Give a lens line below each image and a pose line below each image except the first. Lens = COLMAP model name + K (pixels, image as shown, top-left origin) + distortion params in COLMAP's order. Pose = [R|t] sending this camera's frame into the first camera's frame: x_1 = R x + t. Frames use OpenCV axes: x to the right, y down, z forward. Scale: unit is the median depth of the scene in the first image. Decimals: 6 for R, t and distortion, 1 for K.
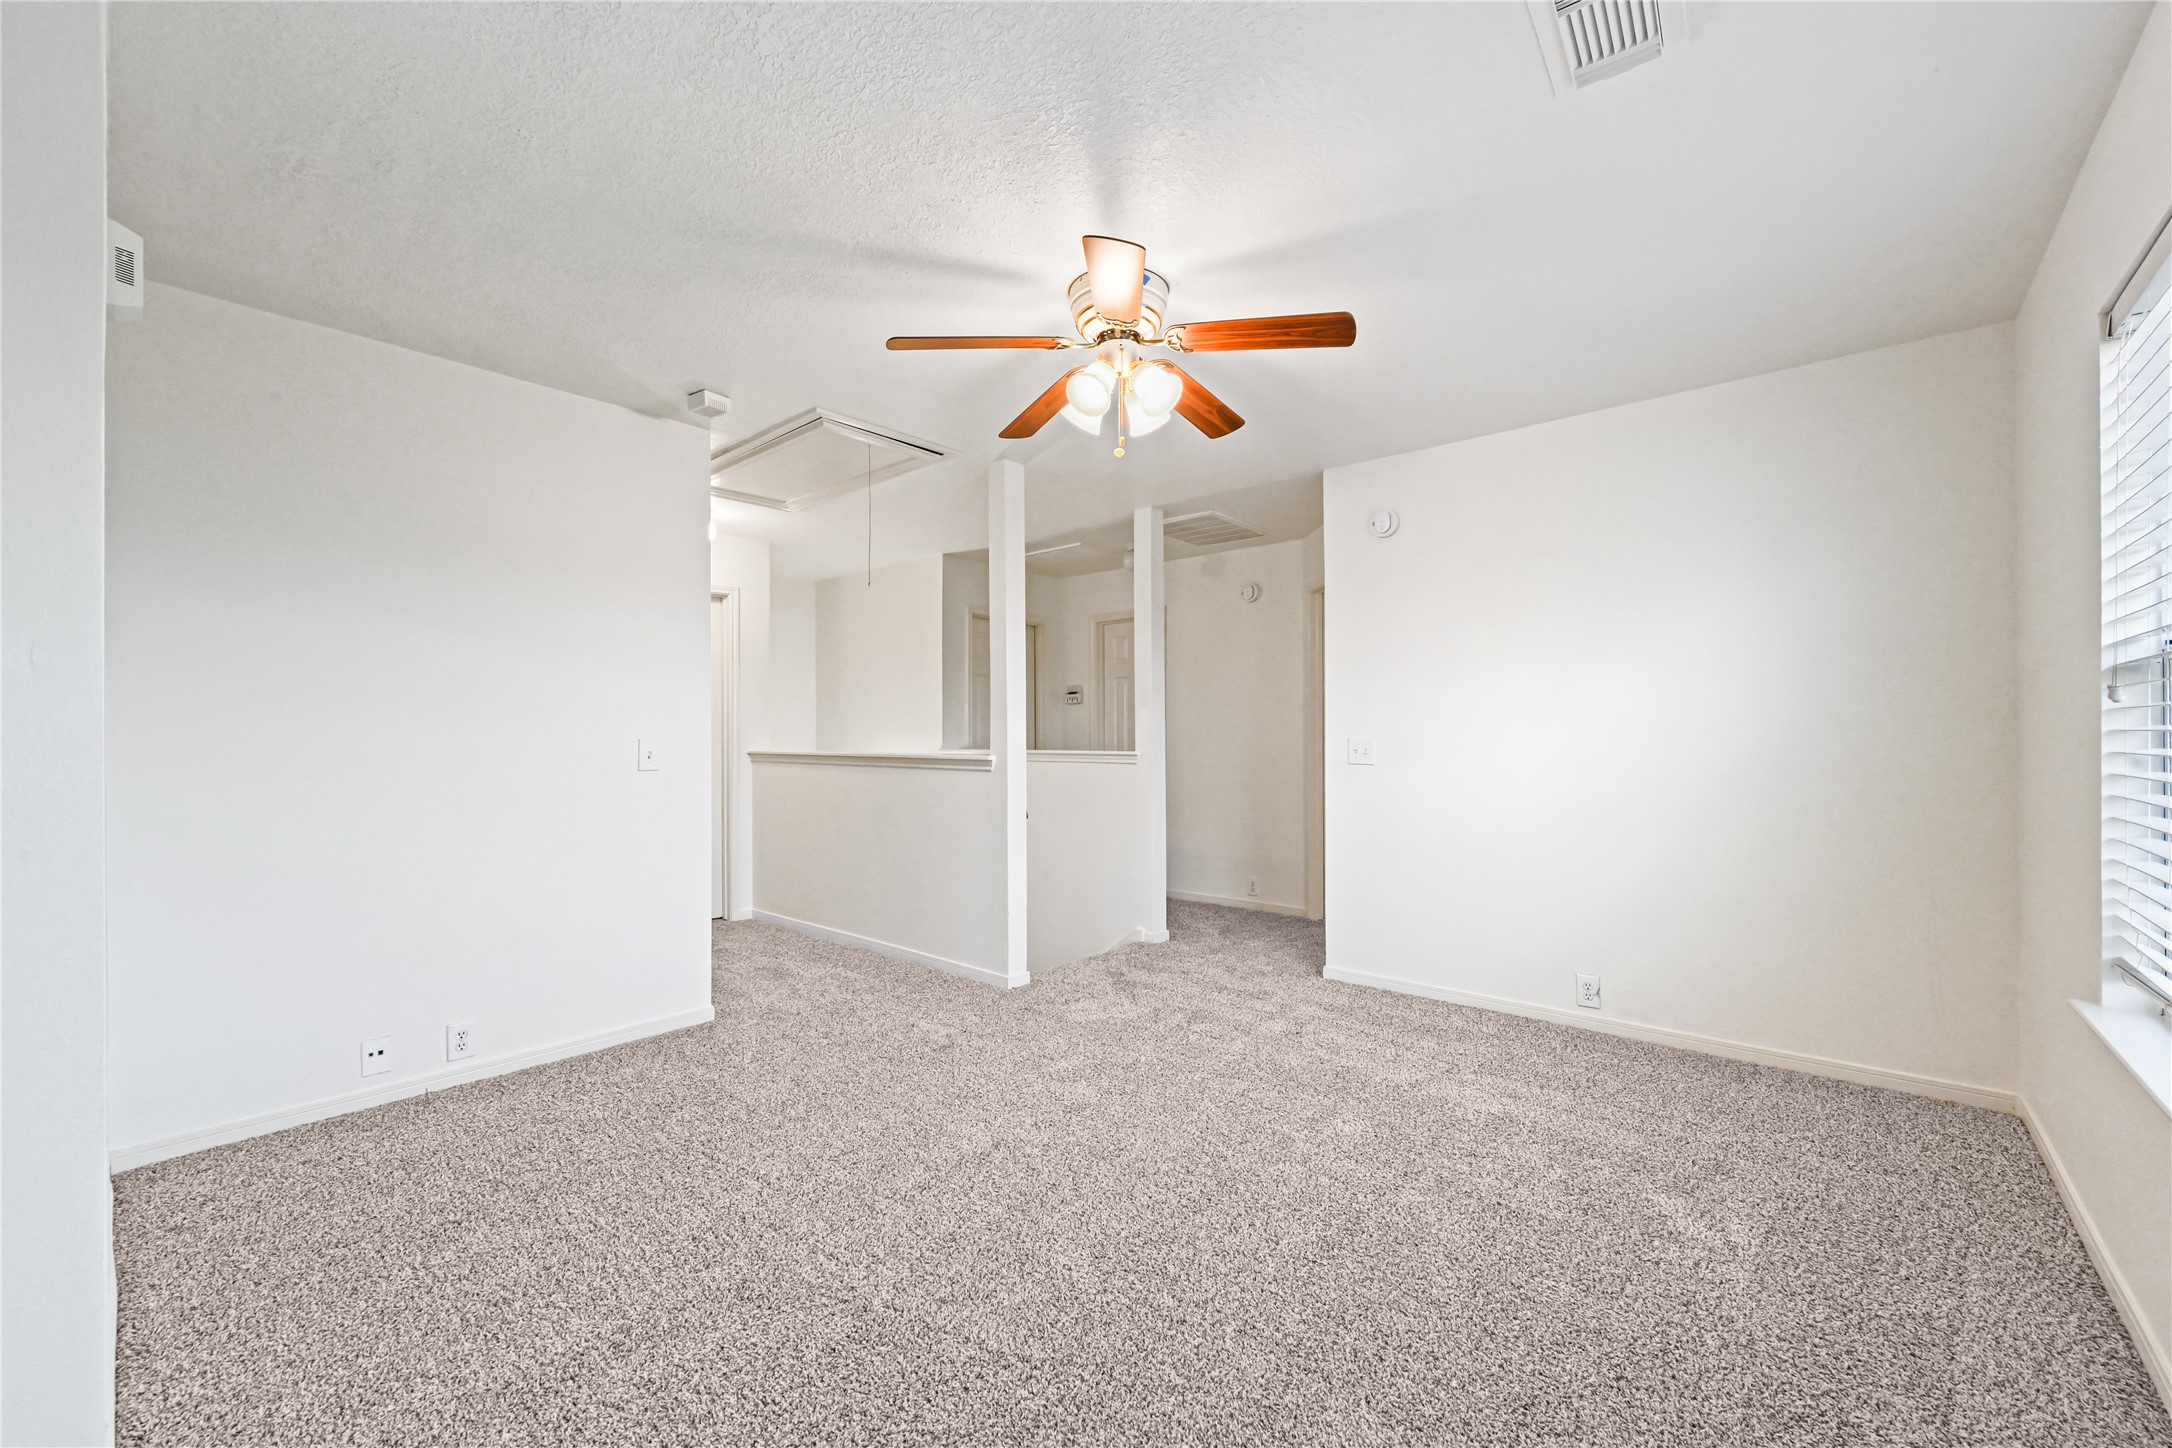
lens RADIAL K [[857.7, 0, 1080.9], [0, 857.7, 735.8], [0, 0, 1]] dist [-0.000853, 0.000008]
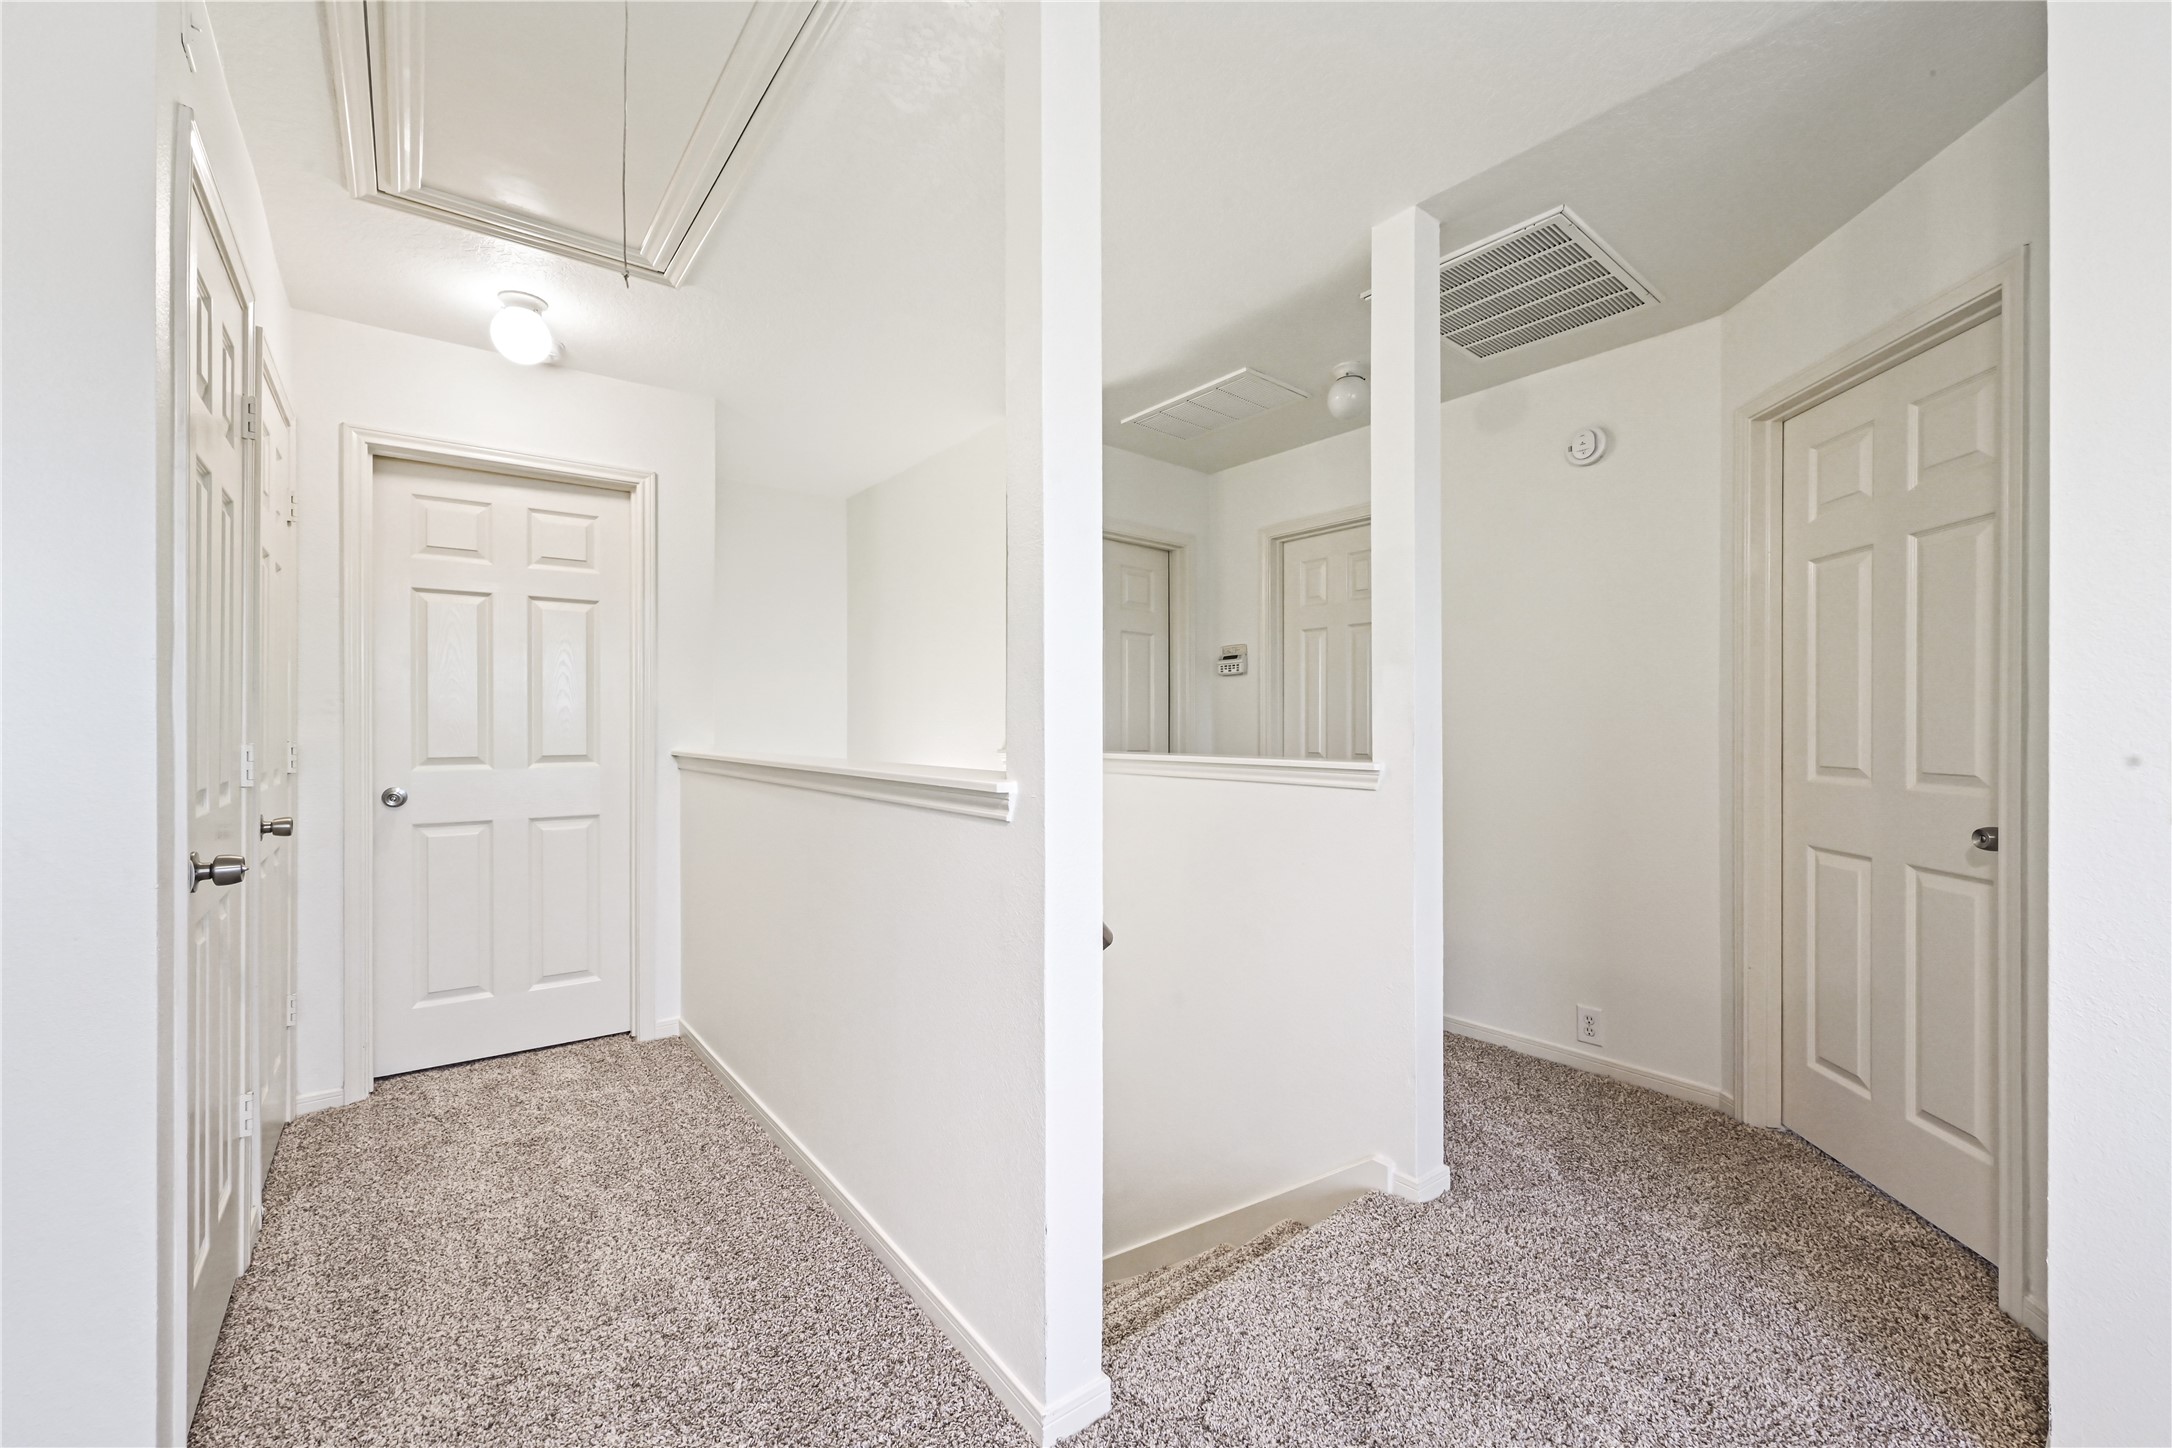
lens RADIAL K [[857.7, 0, 1089.3], [0, 857.7, 734.3], [0, 0, 1]] dist [-0.000853, 0.000008]
pose [[0.985643, 0.005397, -0.168754, -0.006349], [-0.004647, 0.999978, 0.004835, 0.001254], [0.168776, -0.003982, 0.985646, 0.466974]]
